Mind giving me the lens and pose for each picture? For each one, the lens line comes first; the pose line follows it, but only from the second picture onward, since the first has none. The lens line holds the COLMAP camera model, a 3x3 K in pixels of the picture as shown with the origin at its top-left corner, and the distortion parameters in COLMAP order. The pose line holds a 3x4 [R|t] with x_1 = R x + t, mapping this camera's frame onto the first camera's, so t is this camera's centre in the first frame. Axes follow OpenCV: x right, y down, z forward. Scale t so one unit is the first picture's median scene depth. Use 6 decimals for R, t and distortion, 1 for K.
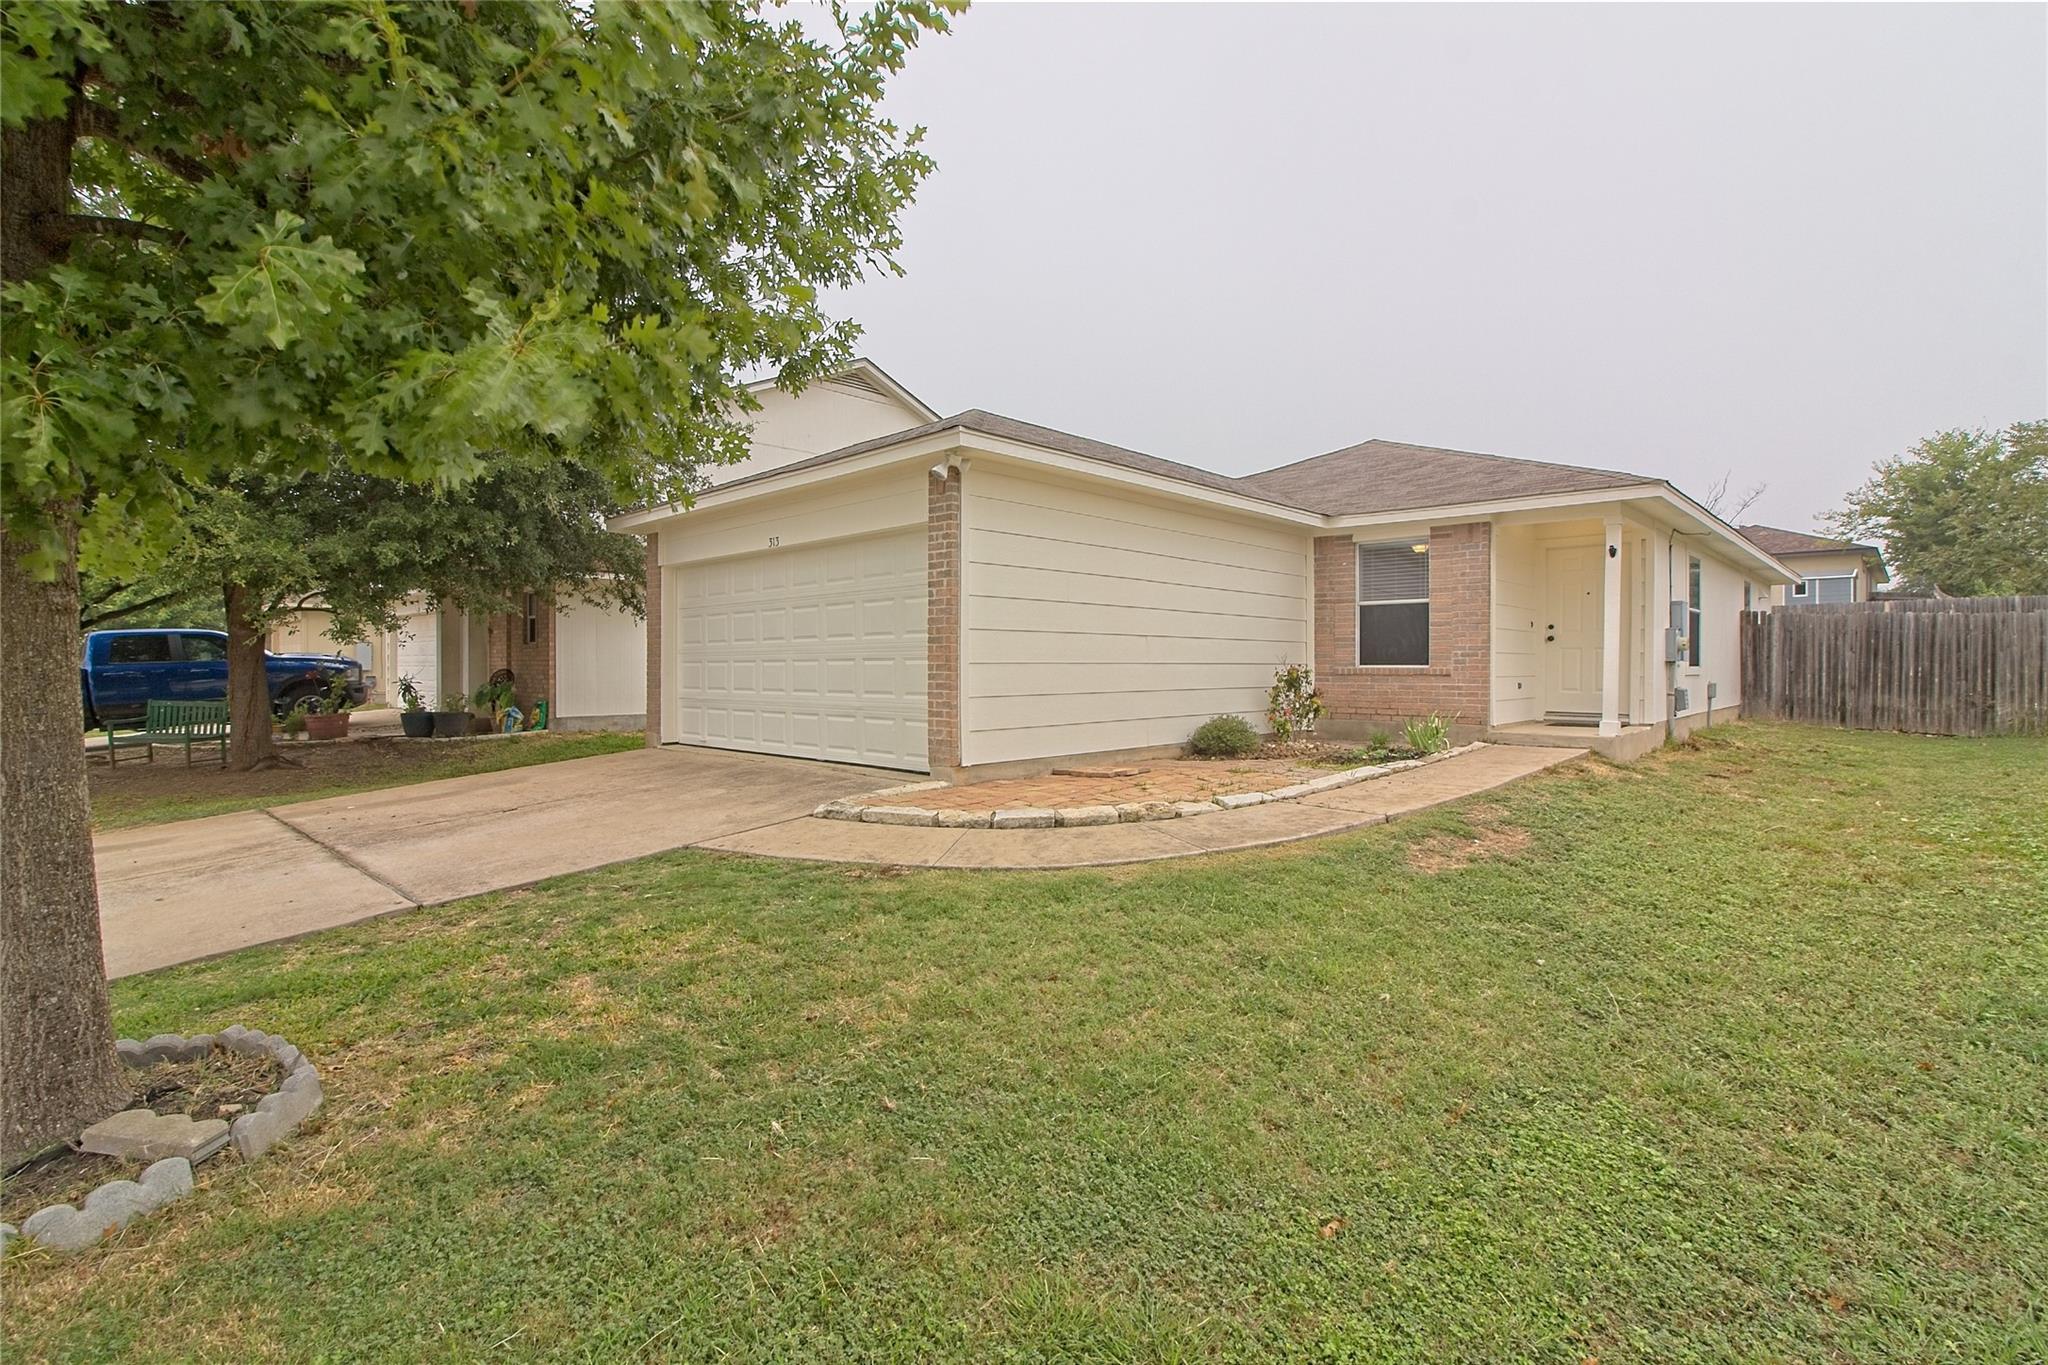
lens RADIAL K [[941.8, 0, 1018.4], [0, 941.8, 665.6], [0, 0, 1]] dist [0.000803, 0.000797]
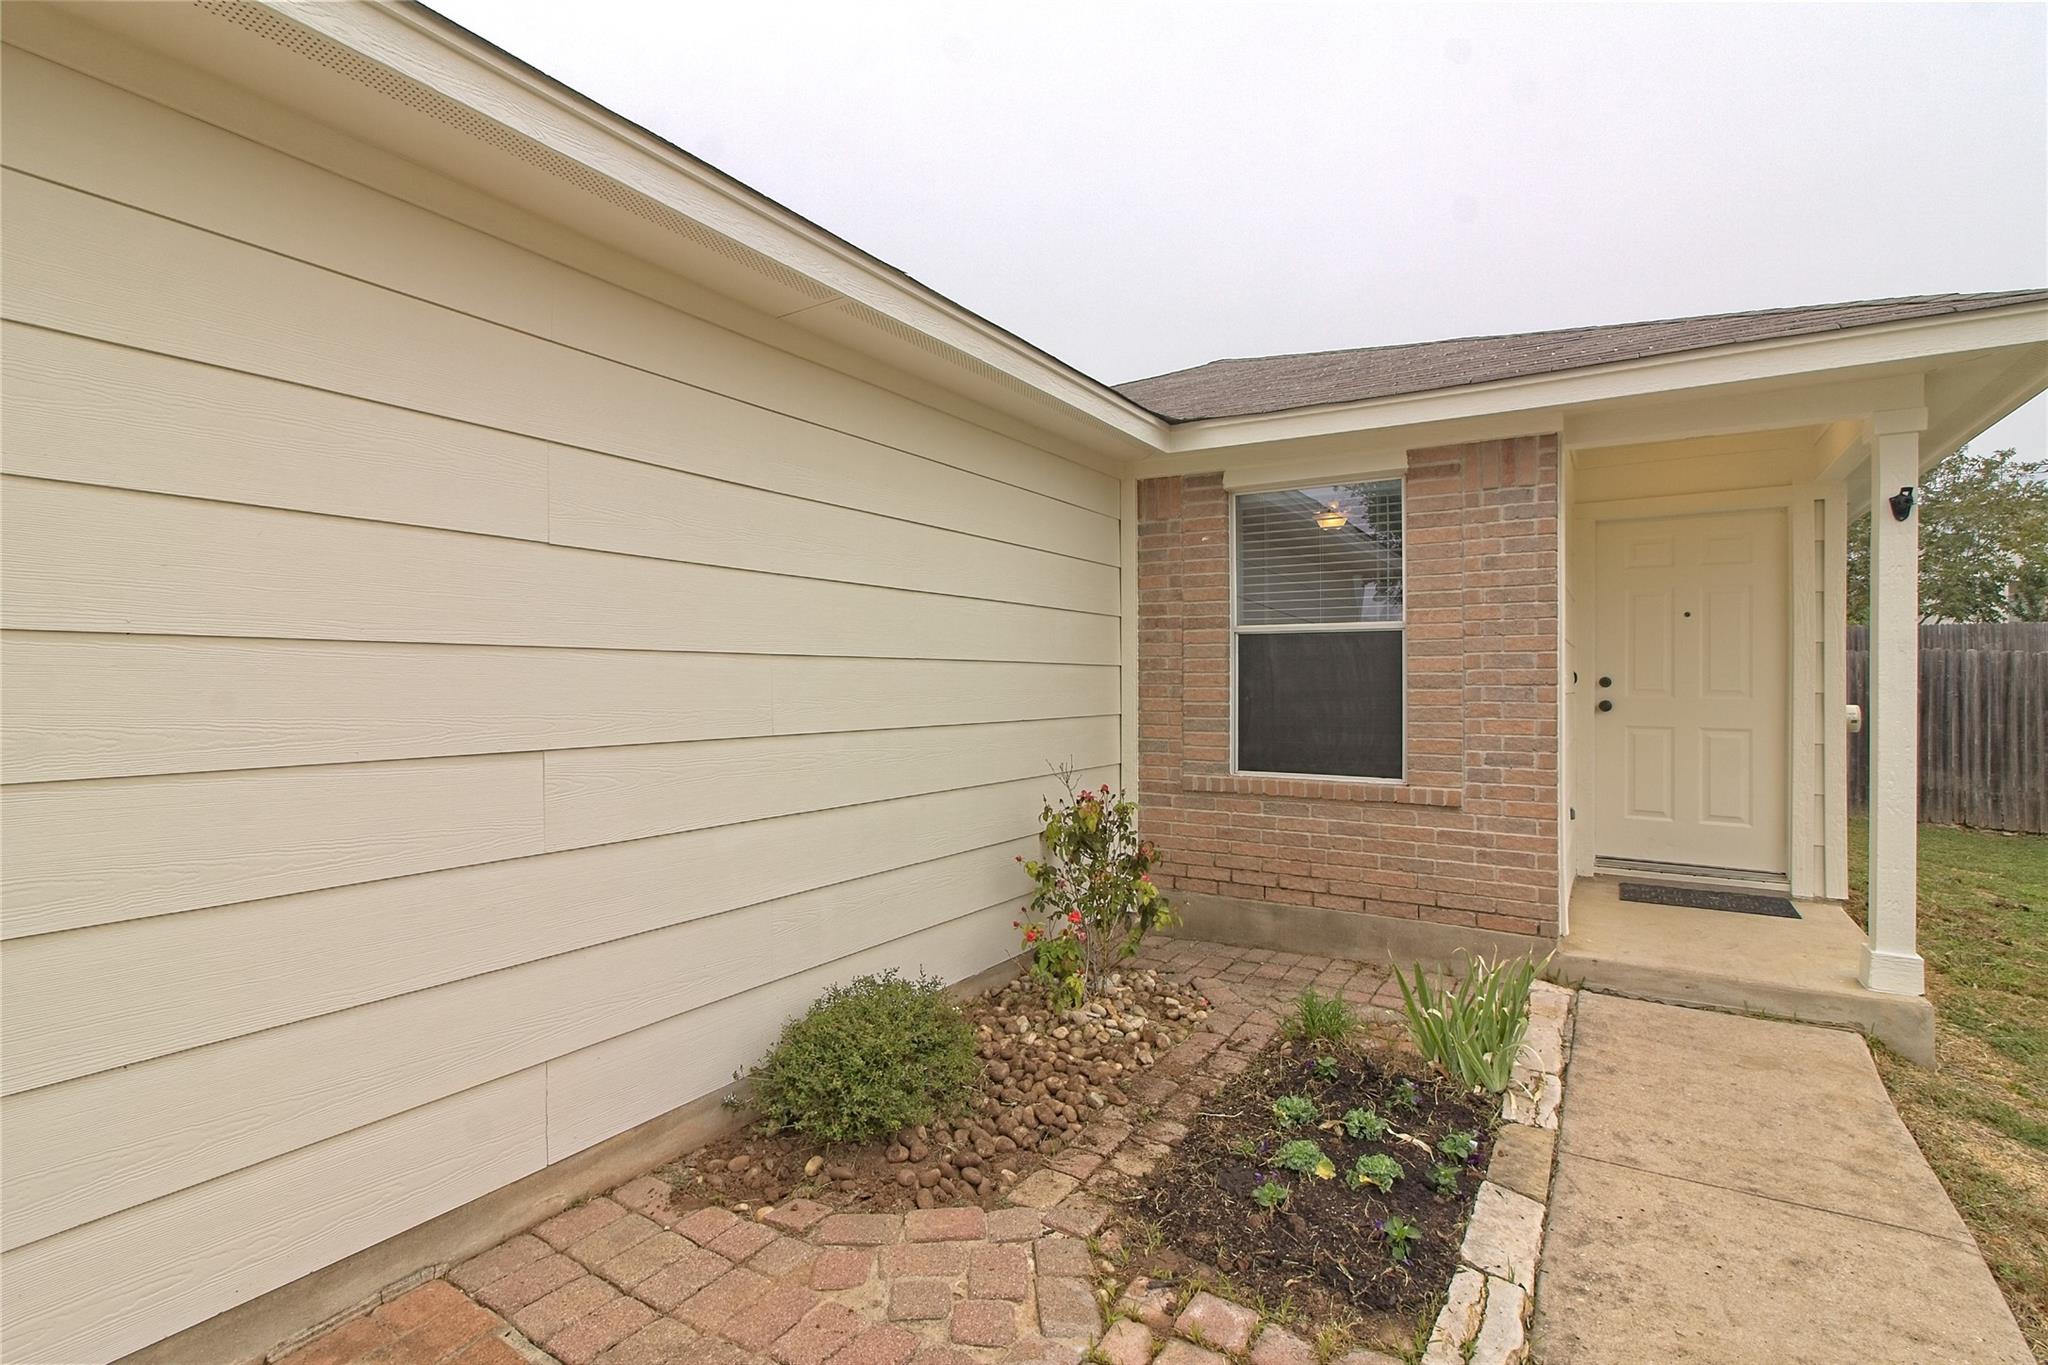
lens RADIAL K [[946.1, 0, 1014.7], [0, 946.1, 672.1], [0, 0, 1]] dist [-0.010053, 0.001260]
pose [[0.982727, 0.003291, 0.185034, 0.185734], [-0.001765, 0.999963, -0.008411, -0.043965], [-0.185055, 0.007939, 0.982696, 0.609947]]
